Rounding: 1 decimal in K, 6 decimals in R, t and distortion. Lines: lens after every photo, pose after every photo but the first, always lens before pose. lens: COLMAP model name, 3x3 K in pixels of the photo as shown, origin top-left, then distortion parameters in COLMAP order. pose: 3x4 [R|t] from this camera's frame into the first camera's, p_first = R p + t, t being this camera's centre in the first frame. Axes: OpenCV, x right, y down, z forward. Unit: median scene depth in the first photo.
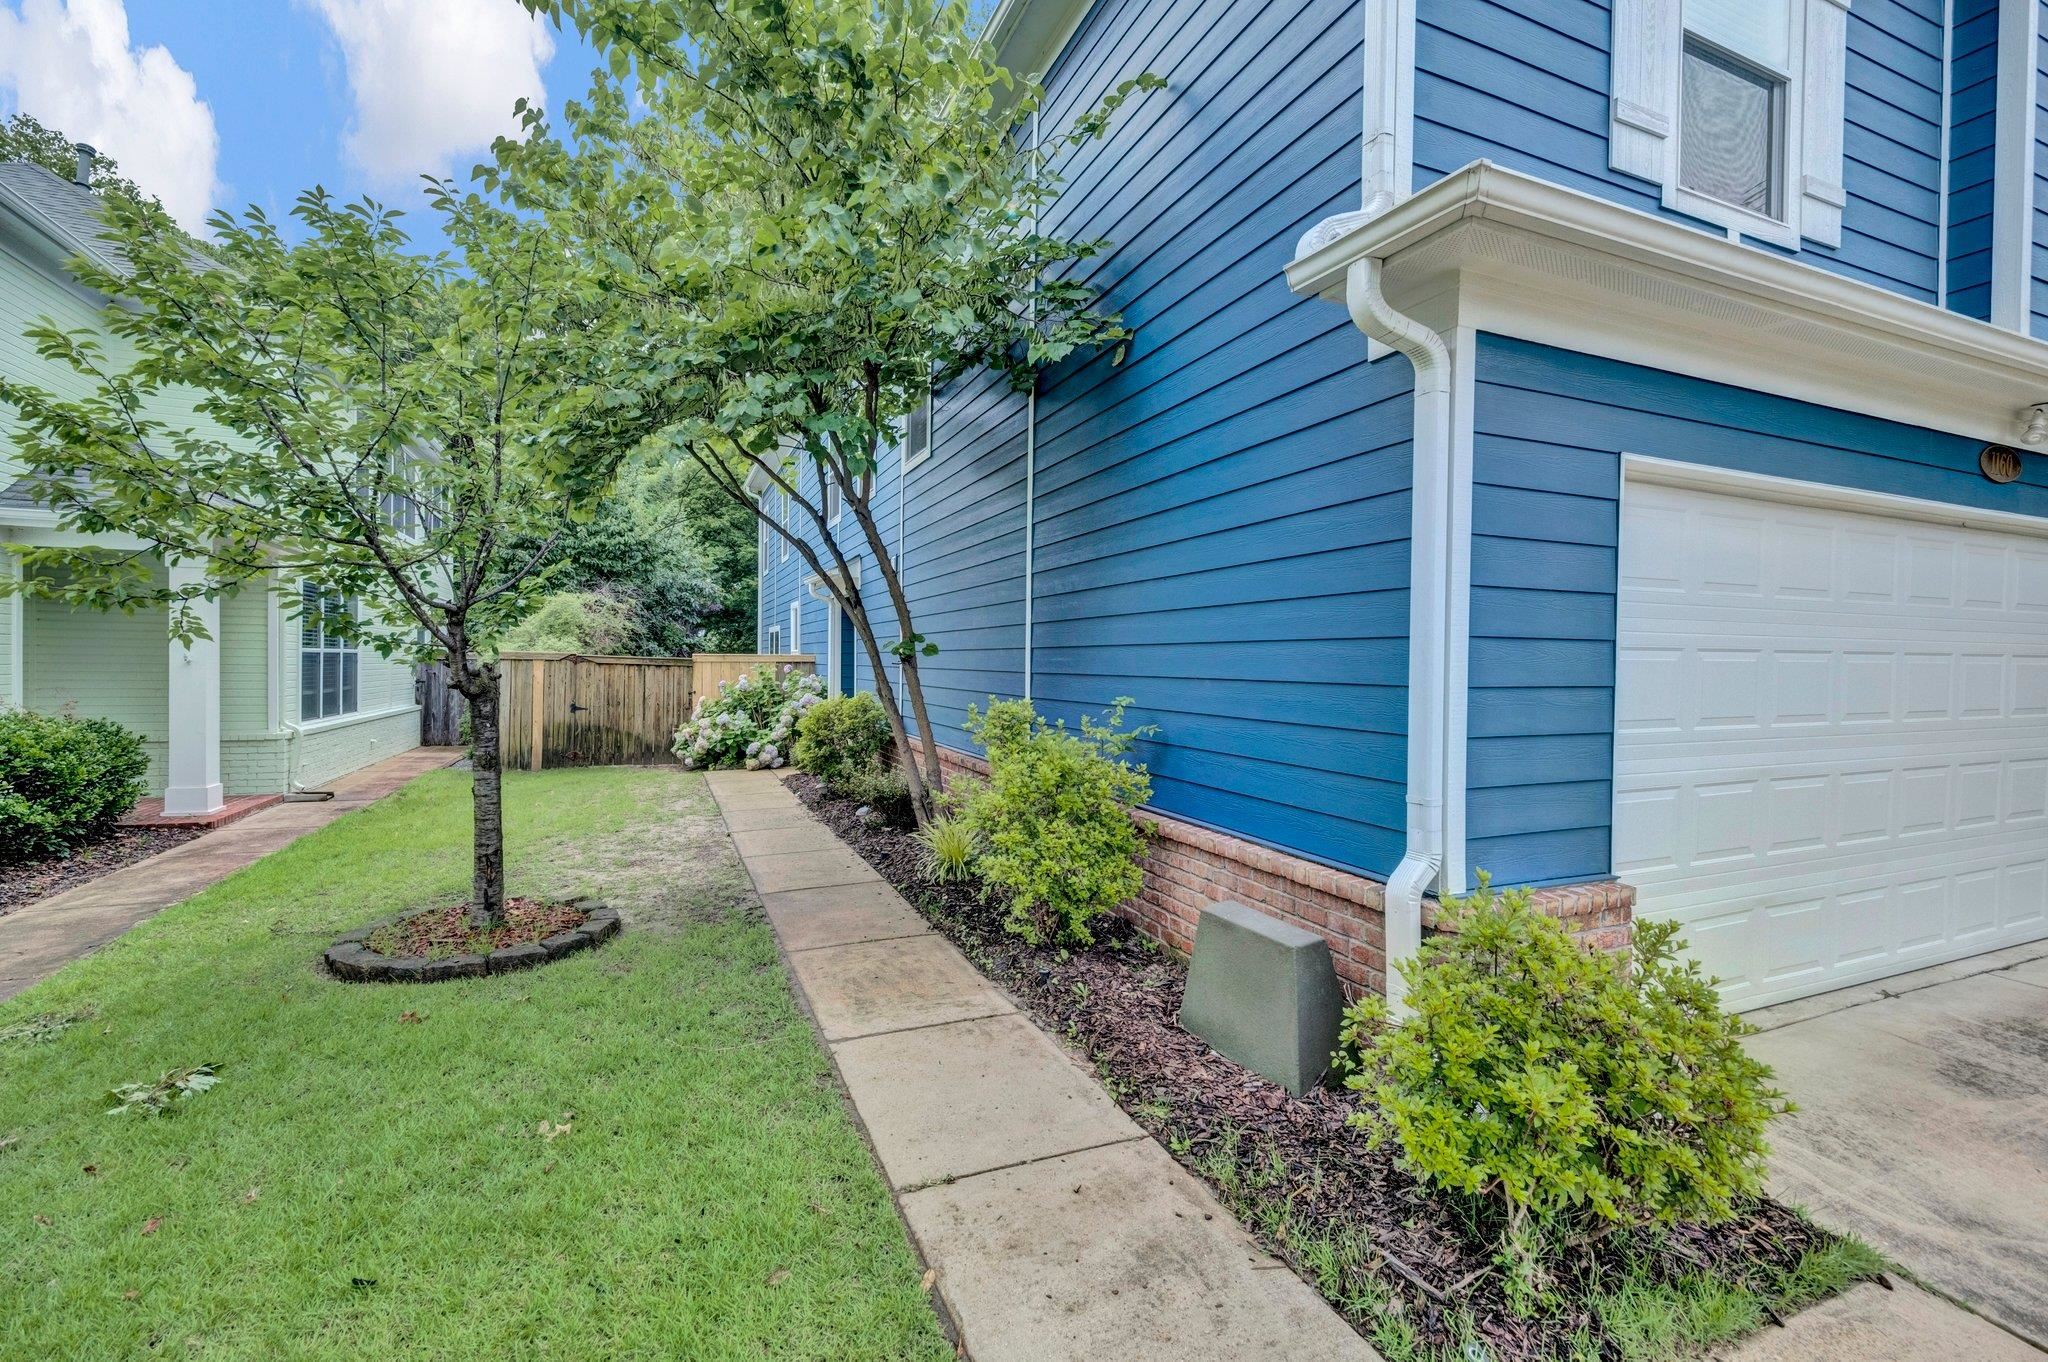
lens RADIAL K [[893.1, 0, 1024.0], [0, 893.1, 681.0], [0, 0, 1]] dist [0.001402, -0.000039]
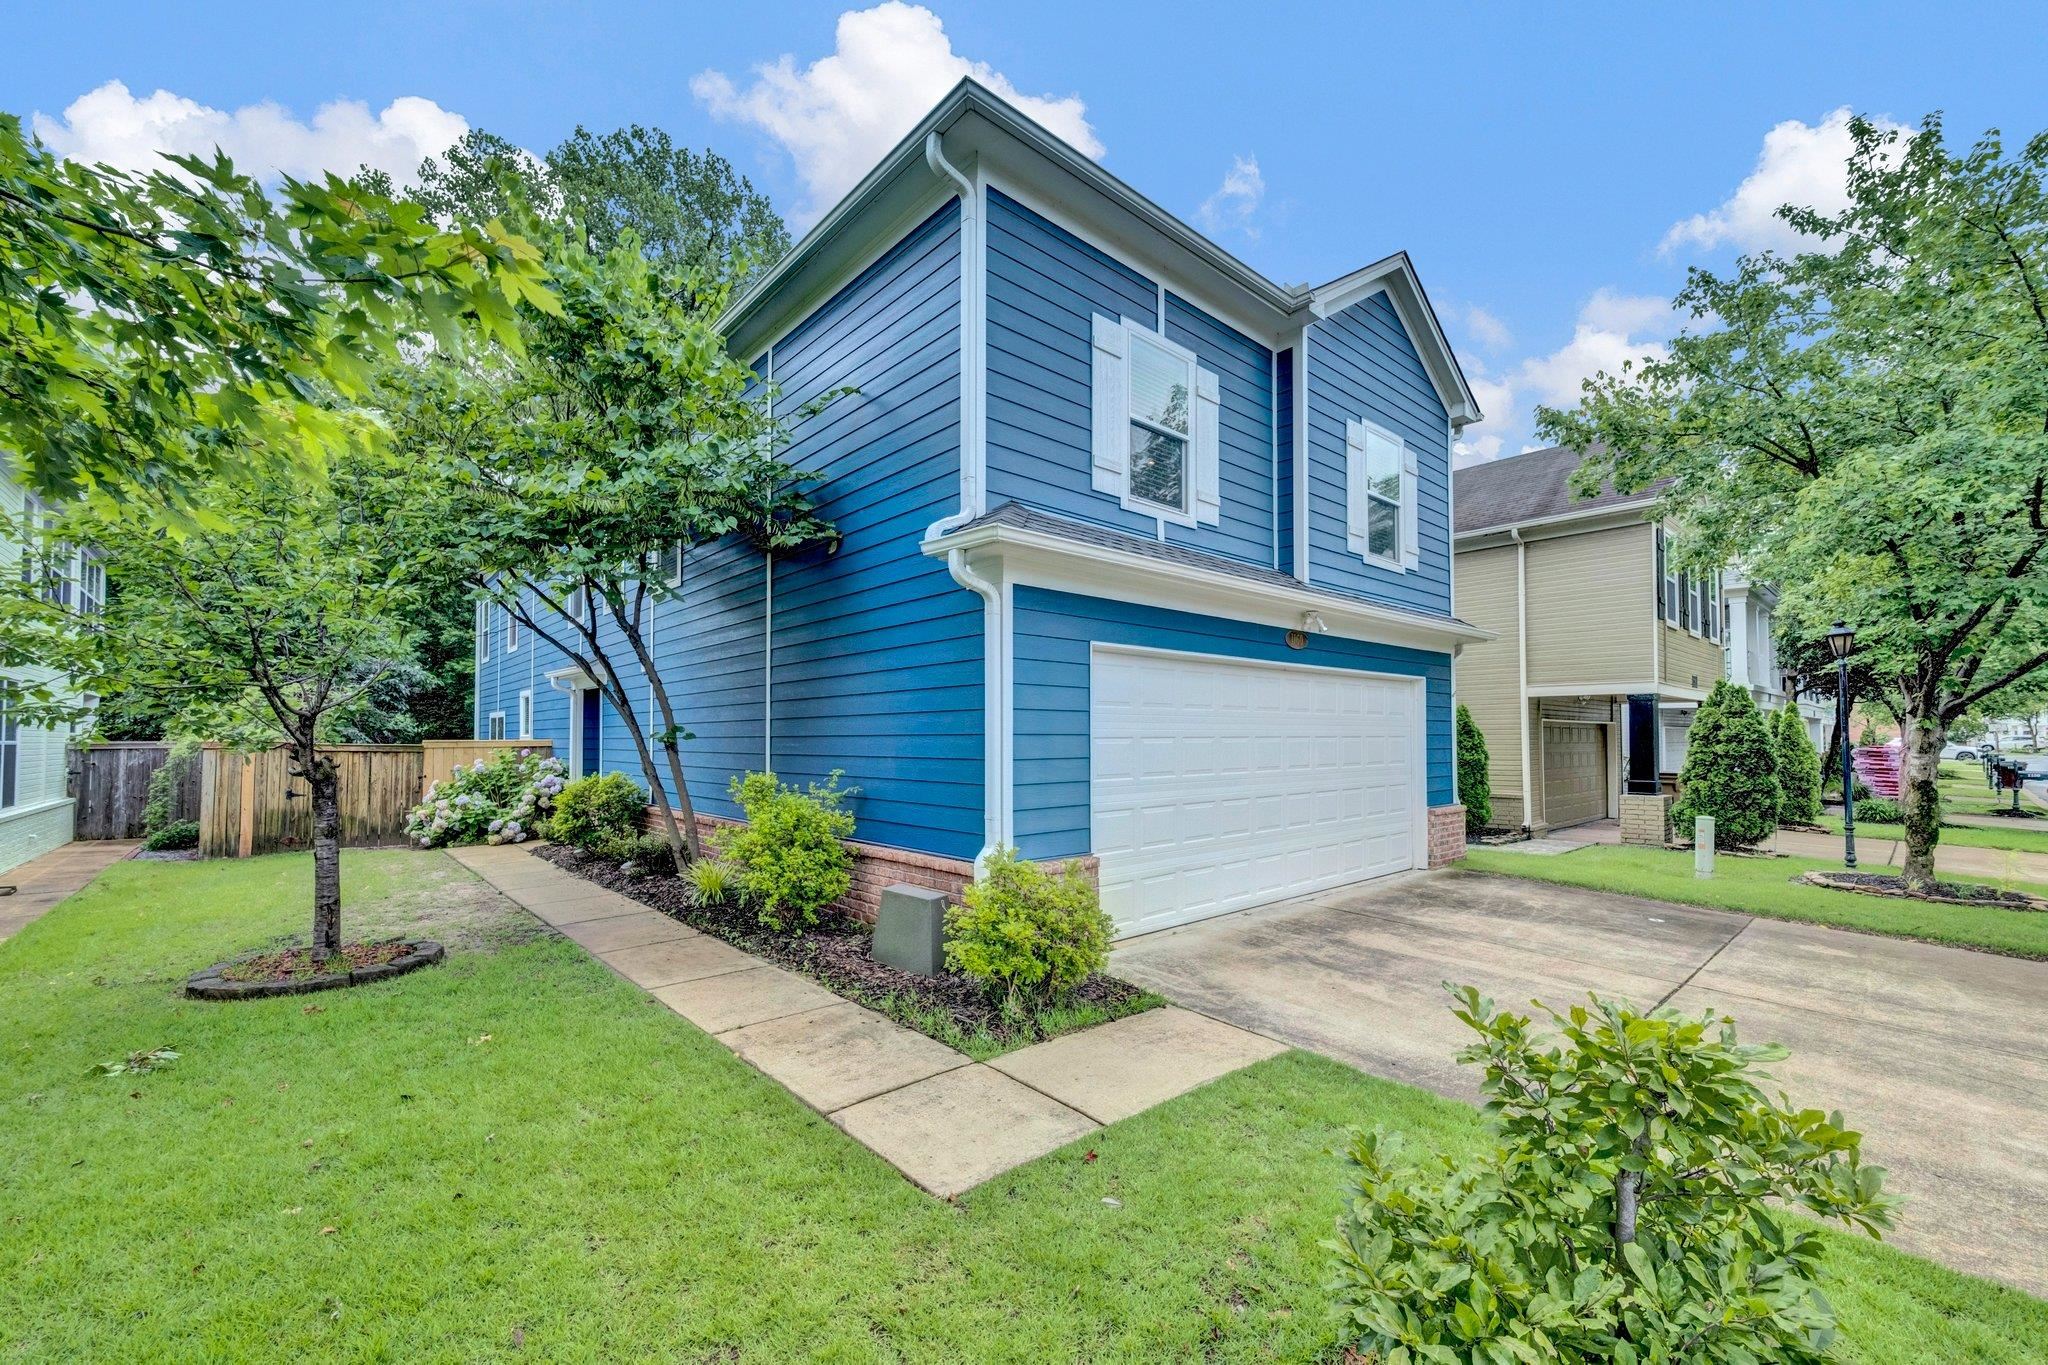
lens RADIAL K [[829.8, 0, 1055.2], [0, 829.8, 722.6], [0, 0, 1]] dist [0.028672, -0.000106]
pose [[0.935976, -0.004022, 0.352040, -0.047012], [0.017833, 0.999193, -0.035998, -0.005155], [-0.351611, 0.039971, 0.935292, -0.536074]]
